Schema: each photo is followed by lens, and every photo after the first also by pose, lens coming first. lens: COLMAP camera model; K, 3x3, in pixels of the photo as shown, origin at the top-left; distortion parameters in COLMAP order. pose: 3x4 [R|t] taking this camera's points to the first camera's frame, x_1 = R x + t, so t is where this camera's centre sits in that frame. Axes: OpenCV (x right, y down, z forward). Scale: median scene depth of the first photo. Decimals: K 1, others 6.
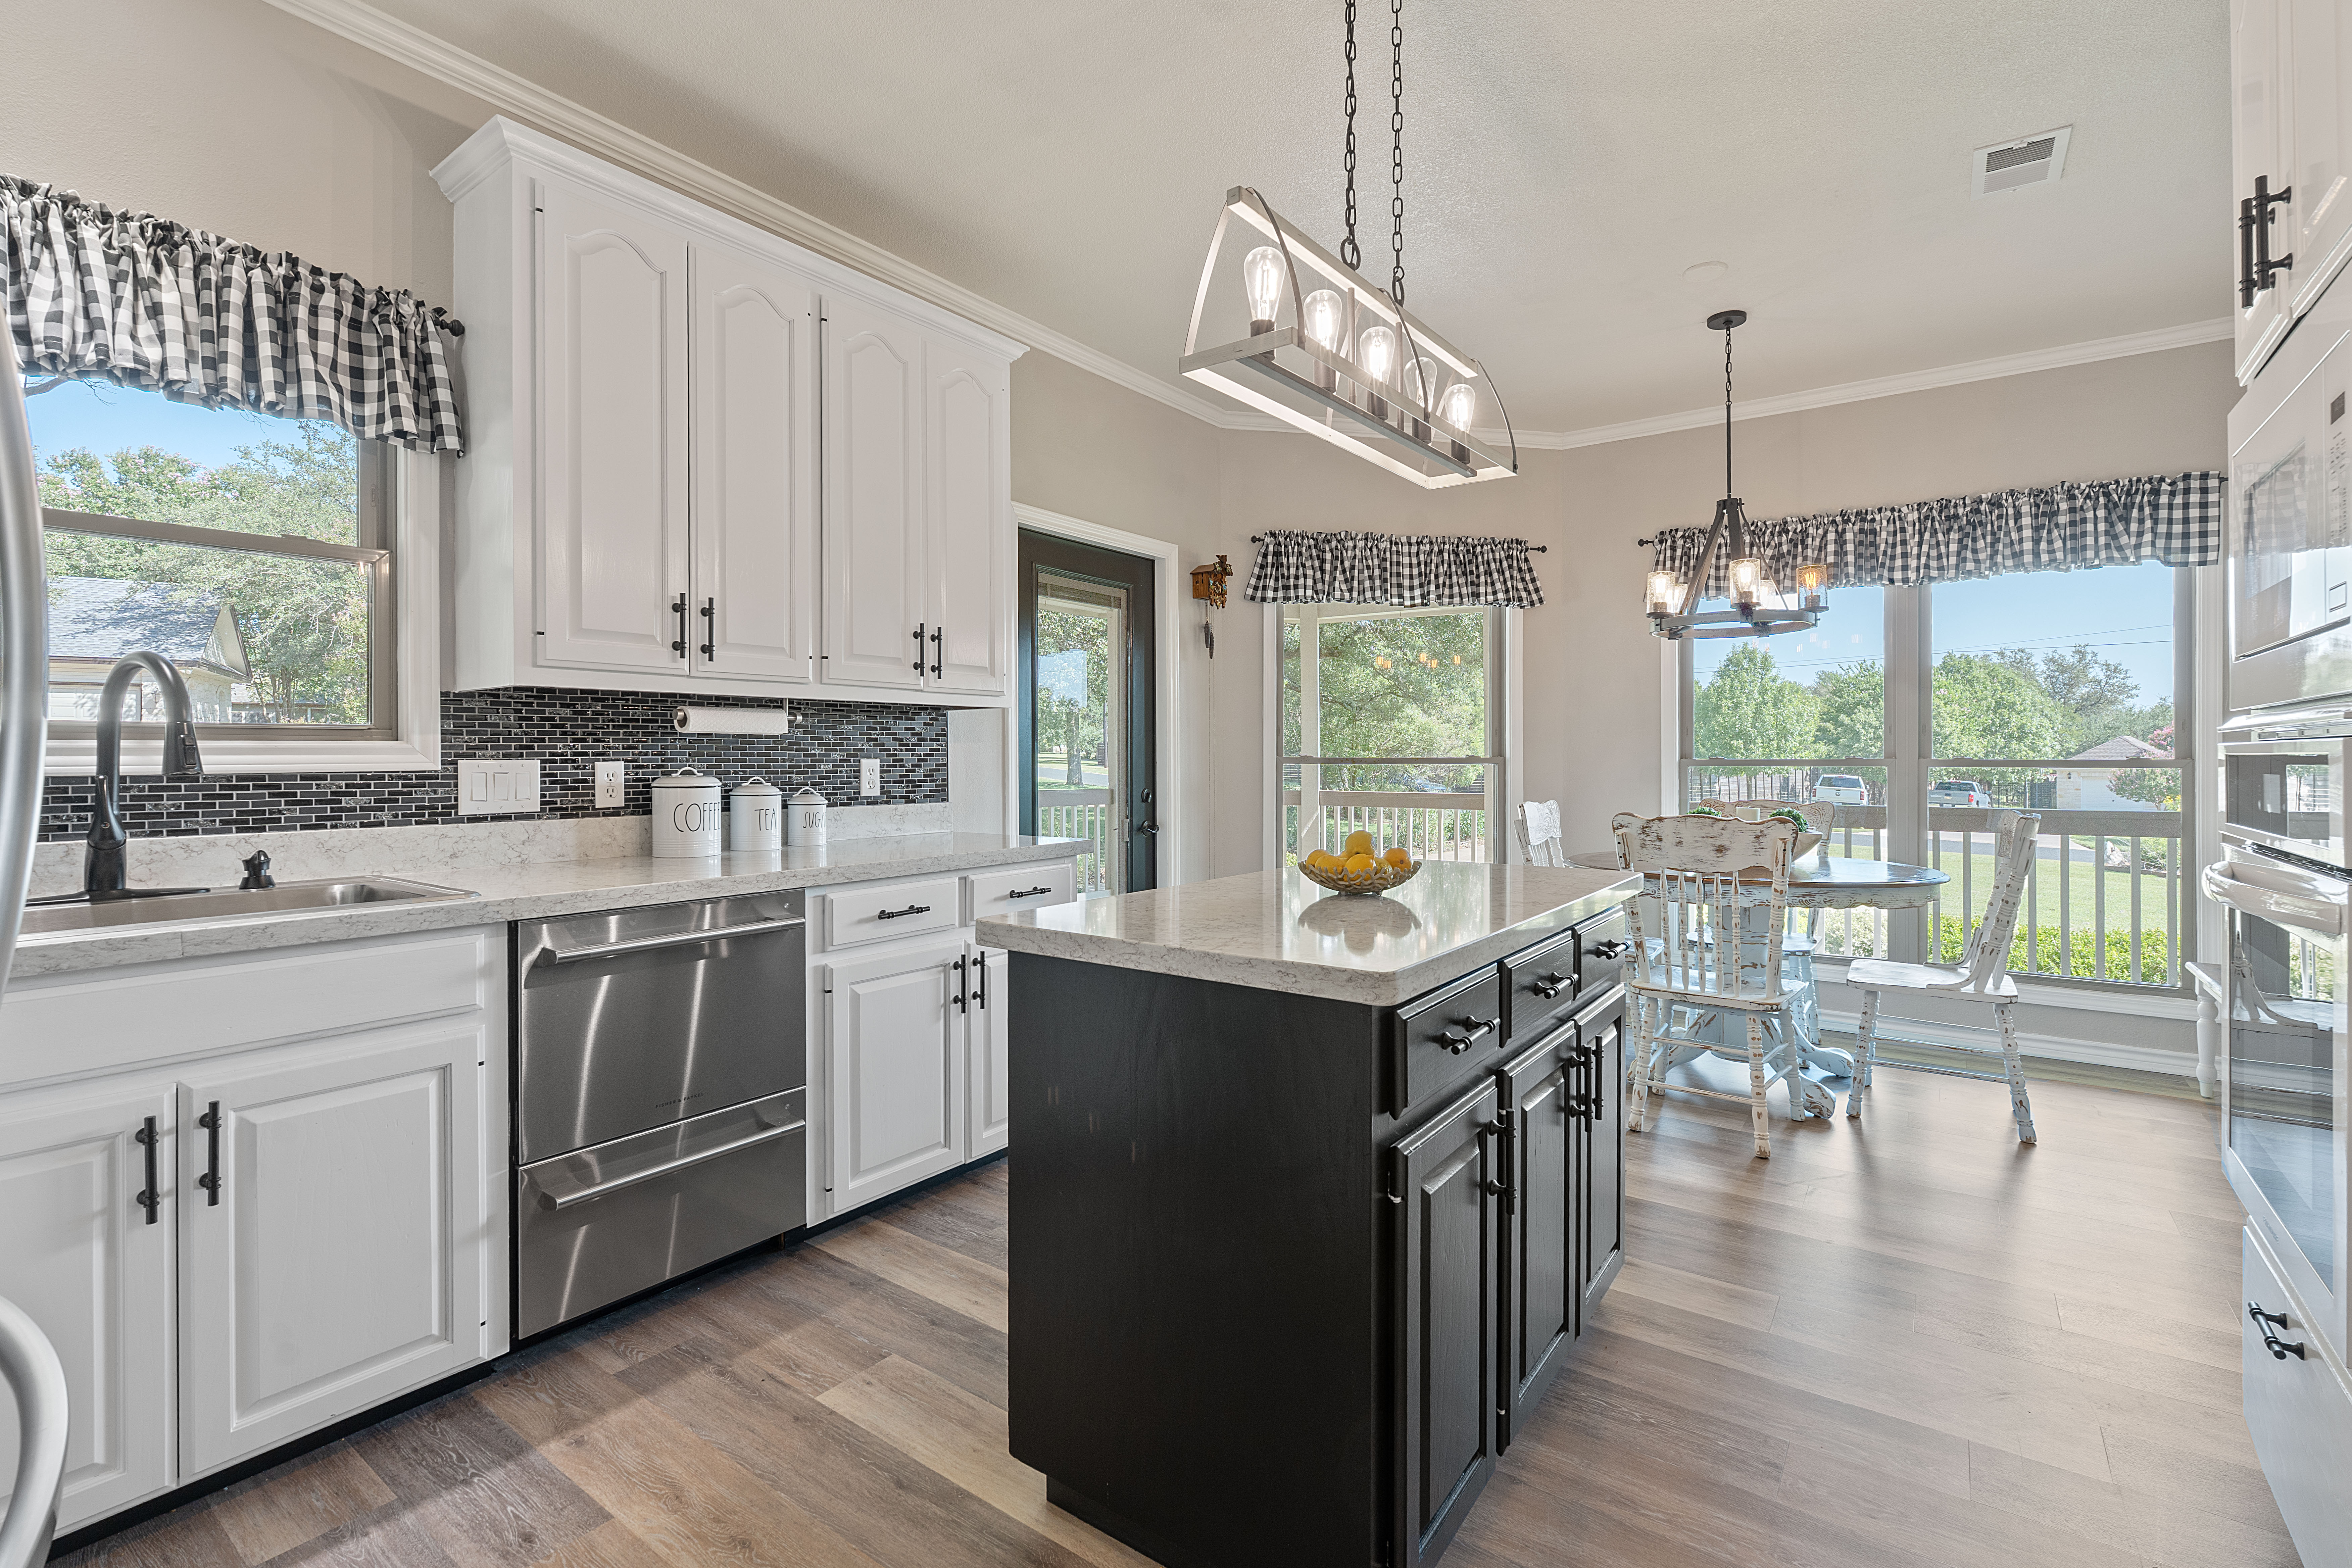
lens RADIAL K [[1055.3, 0, 1195.2], [0, 1055.3, 756.0], [0, 0, 1]] dist [-0.001519, 0.000237]
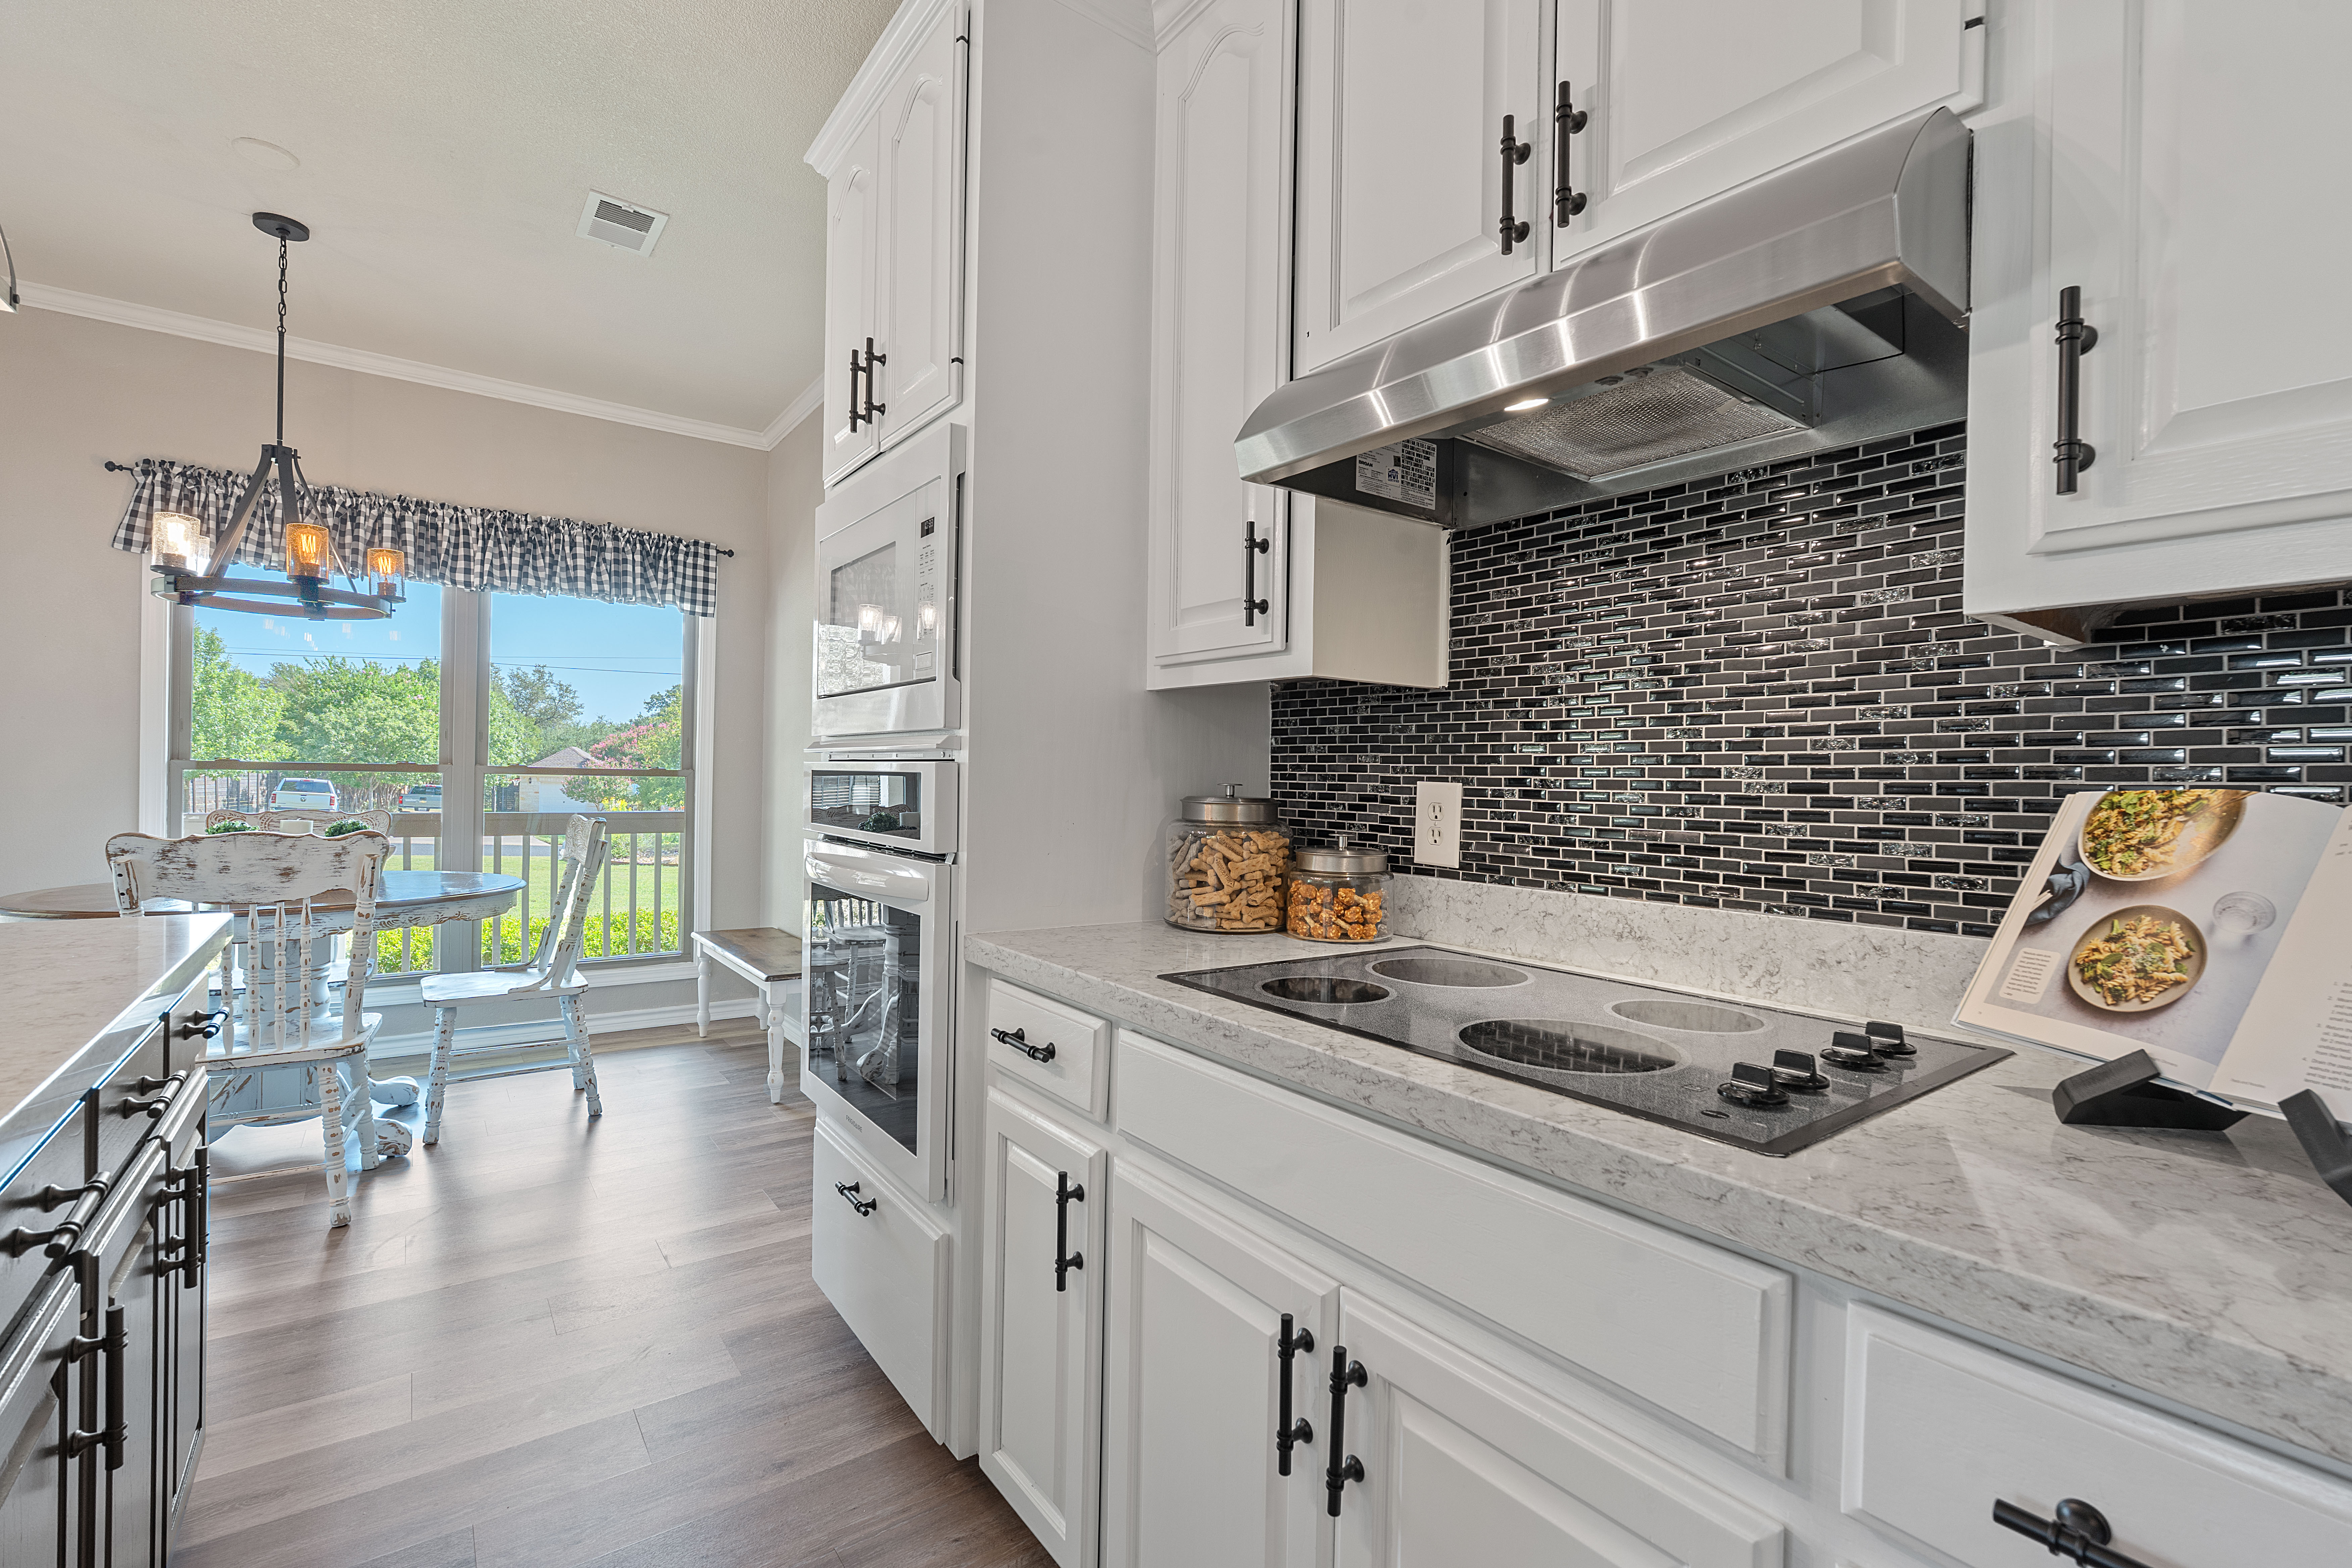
lens RADIAL K [[1028.6, 0, 1176.0], [0, 1028.6, 784.0], [0, 0, 1]] dist [-0.003652, 0.000219]
pose [[0.308326, 0.000818, 0.951280, -0.037327], [-0.022491, 0.999726, 0.006430, -0.000975], [-0.951015, -0.023378, 0.308260, 0.077017]]
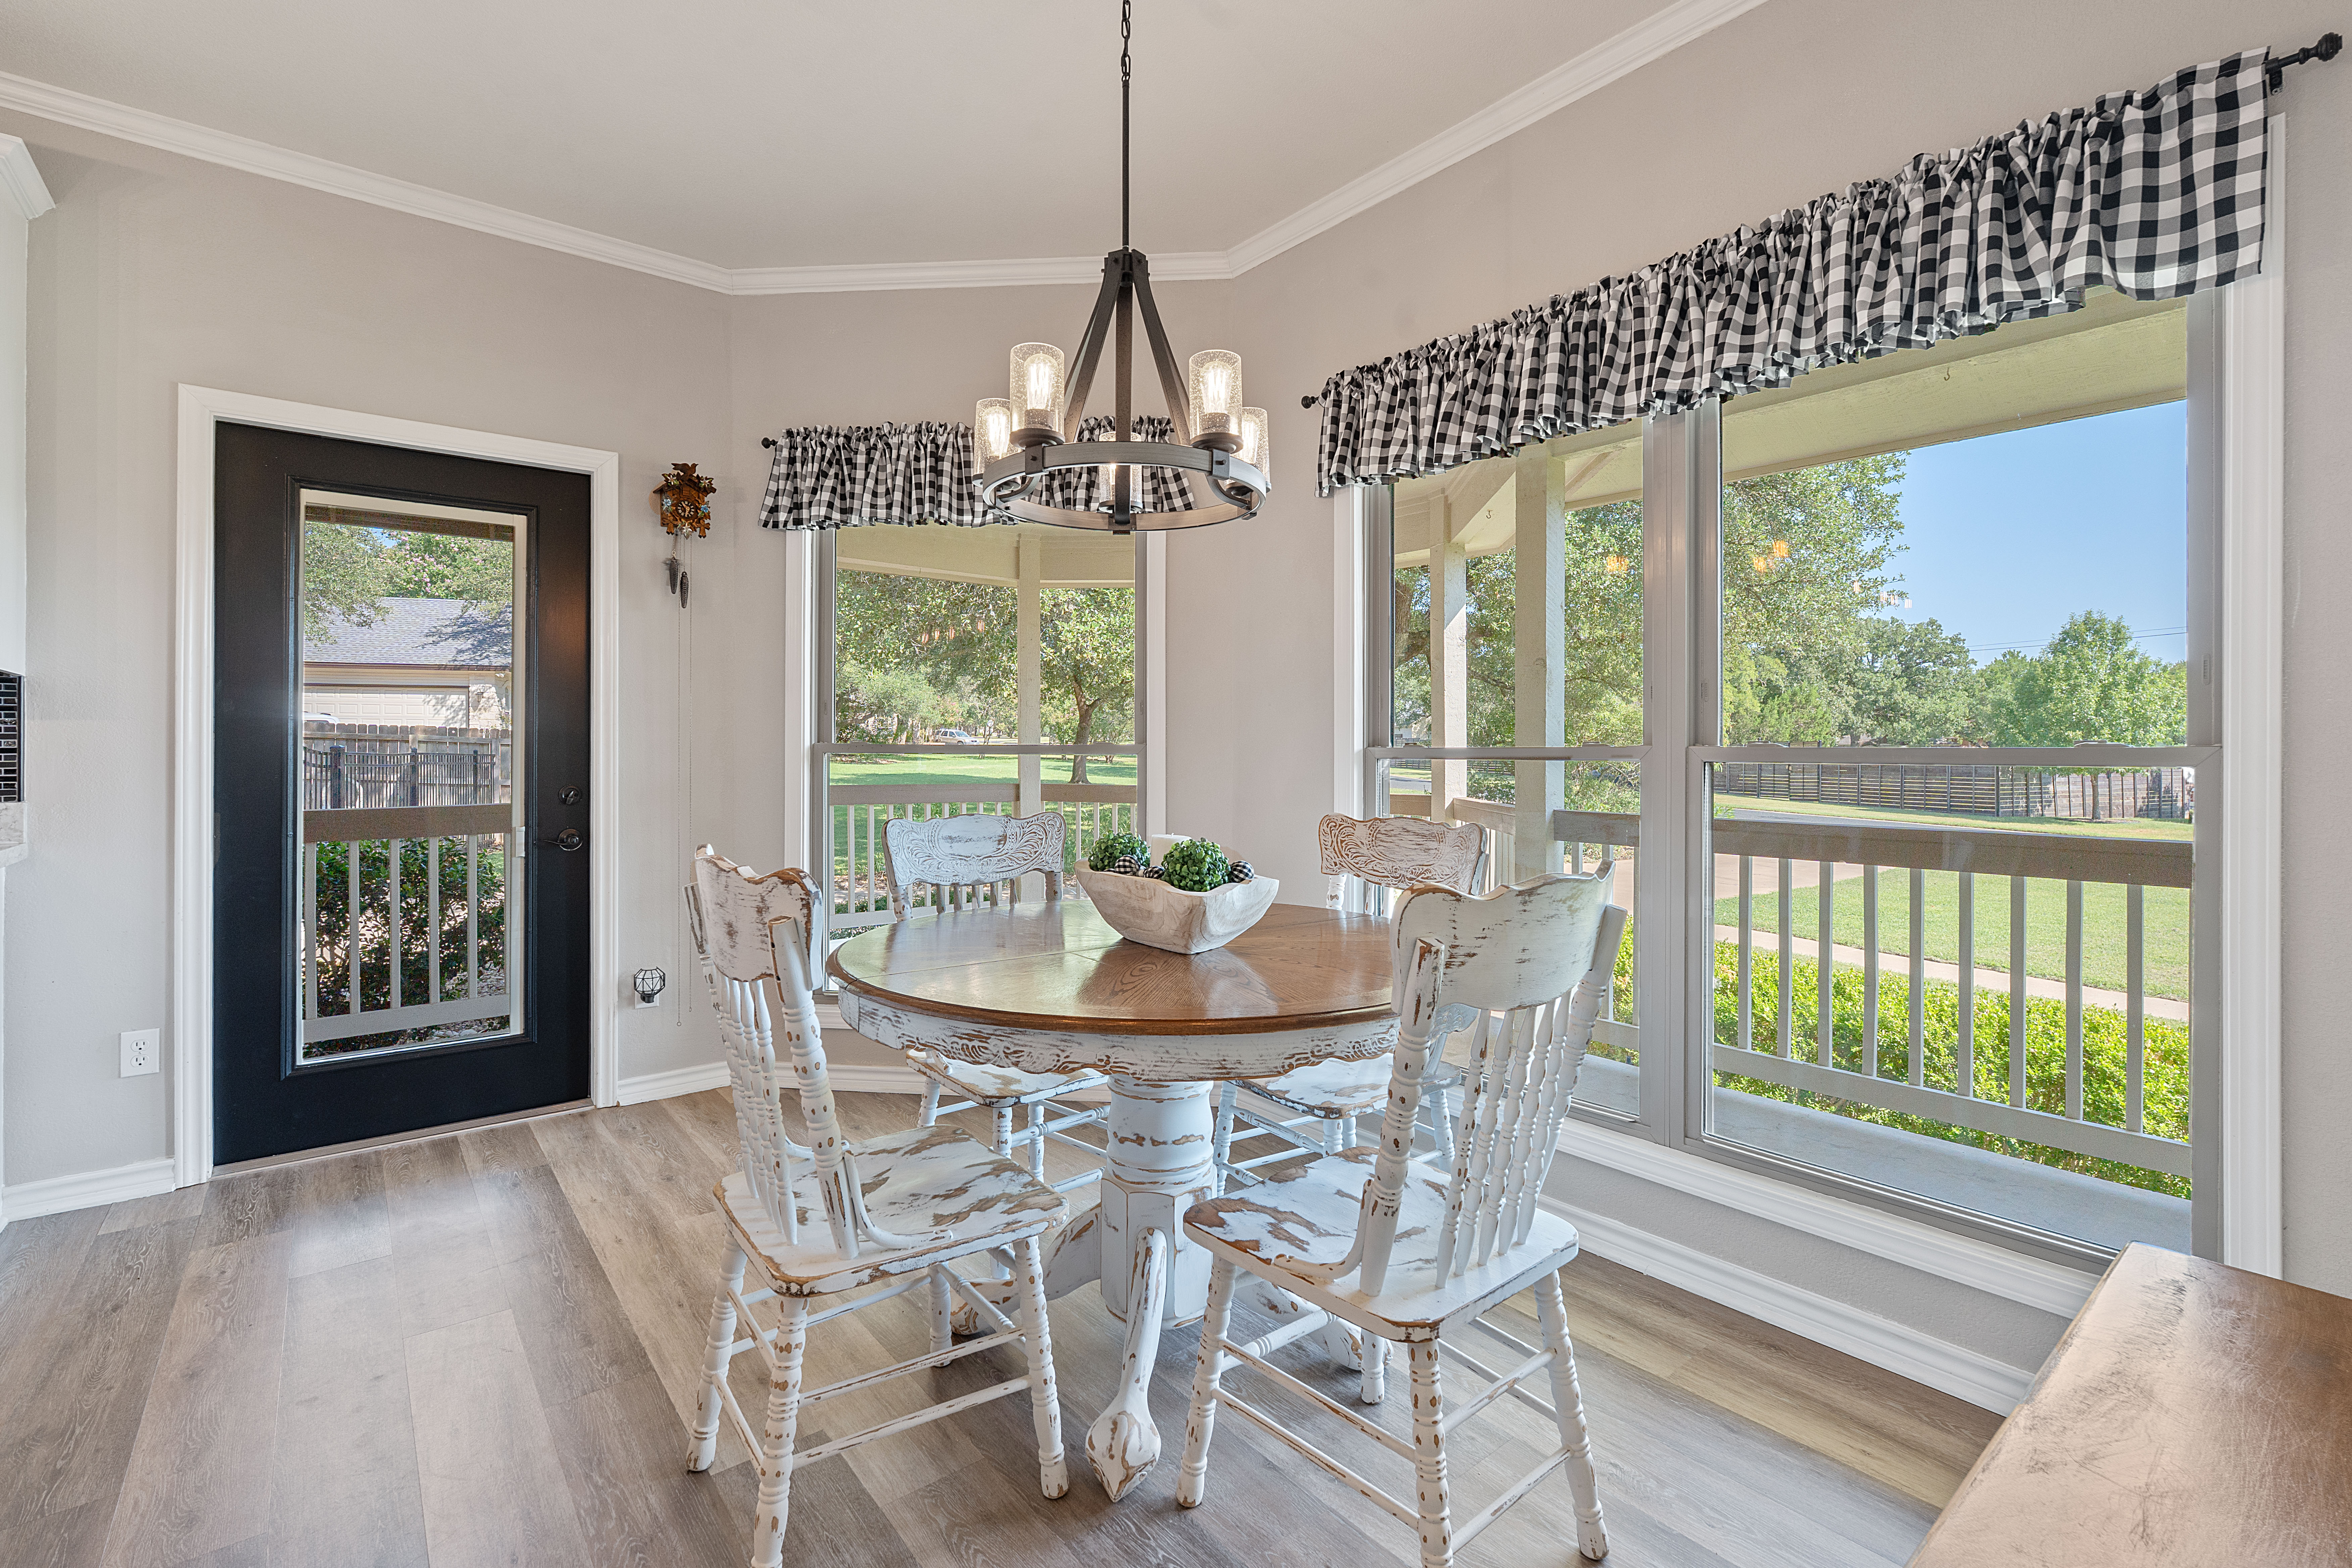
lens RADIAL K [[1043.7, 0, 1178.8], [0, 1043.7, 752.8], [0, 0, 1]] dist [-0.004063, 0.000097]
pose [[0.964456, 0.003682, -0.264219, 0.635605], [-0.002712, 0.999988, 0.004036, 0.004903], [0.264230, -0.003175, 0.964454, 0.470653]]
